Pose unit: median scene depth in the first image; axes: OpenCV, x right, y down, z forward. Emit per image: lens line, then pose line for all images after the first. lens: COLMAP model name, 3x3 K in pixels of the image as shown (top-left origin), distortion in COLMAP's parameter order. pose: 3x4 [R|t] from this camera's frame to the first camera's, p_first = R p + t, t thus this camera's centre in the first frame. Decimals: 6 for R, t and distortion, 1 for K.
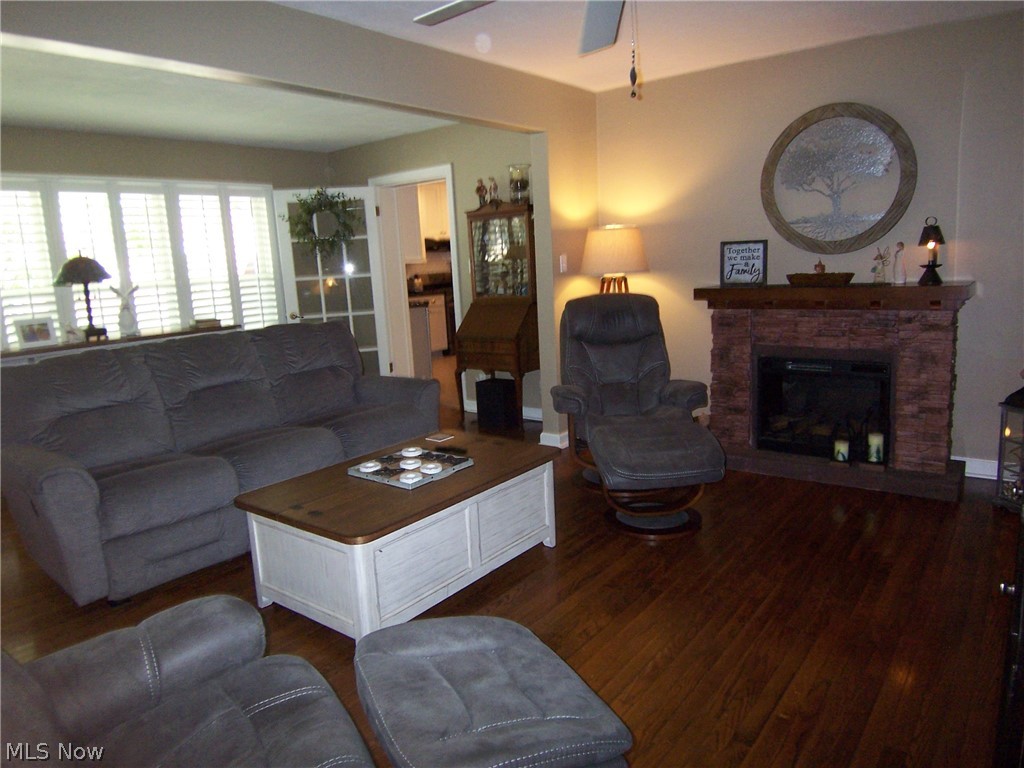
lens RADIAL K [[694.8, 0, 508.6], [0, 694.8, 380.9], [0, 0, 1]] dist [-0.001594, -0.052341]
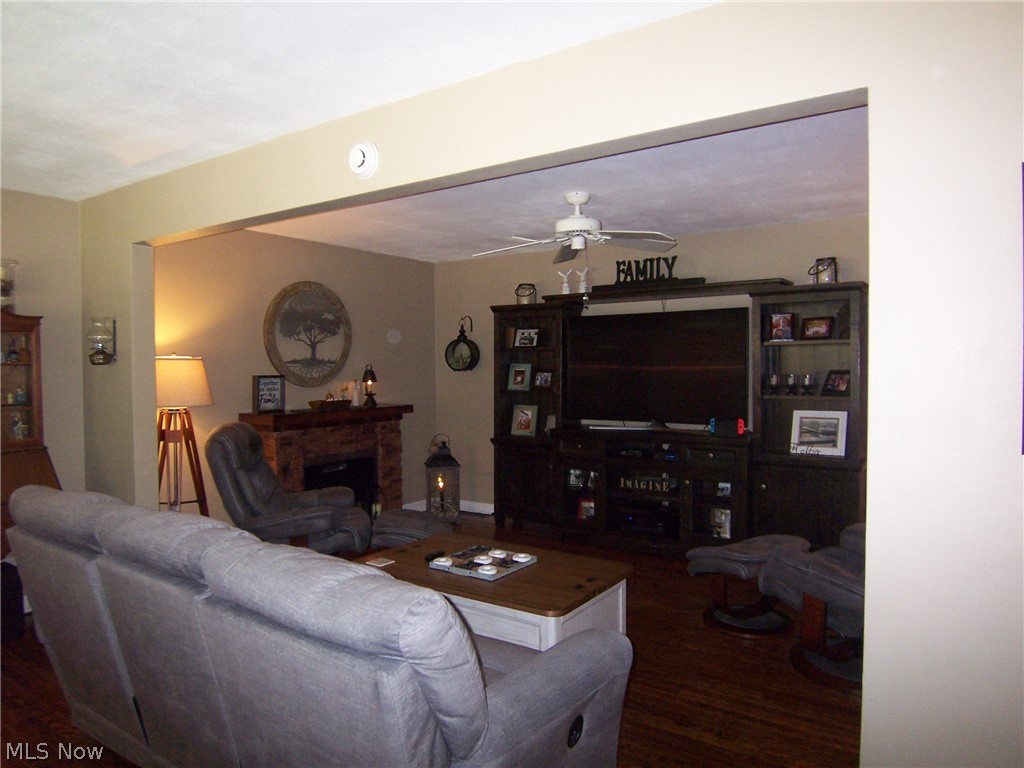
lens RADIAL K [[694.8, 0, 508.6], [0, 694.8, 380.9], [0, 0, 1]] dist [-0.001594, -0.052341]
pose [[-0.067706, 0.030379, 0.997243, -0.931973], [0.182602, 0.983030, -0.017549, -0.101158], [-0.980853, 0.180910, -0.072104, 0.721762]]
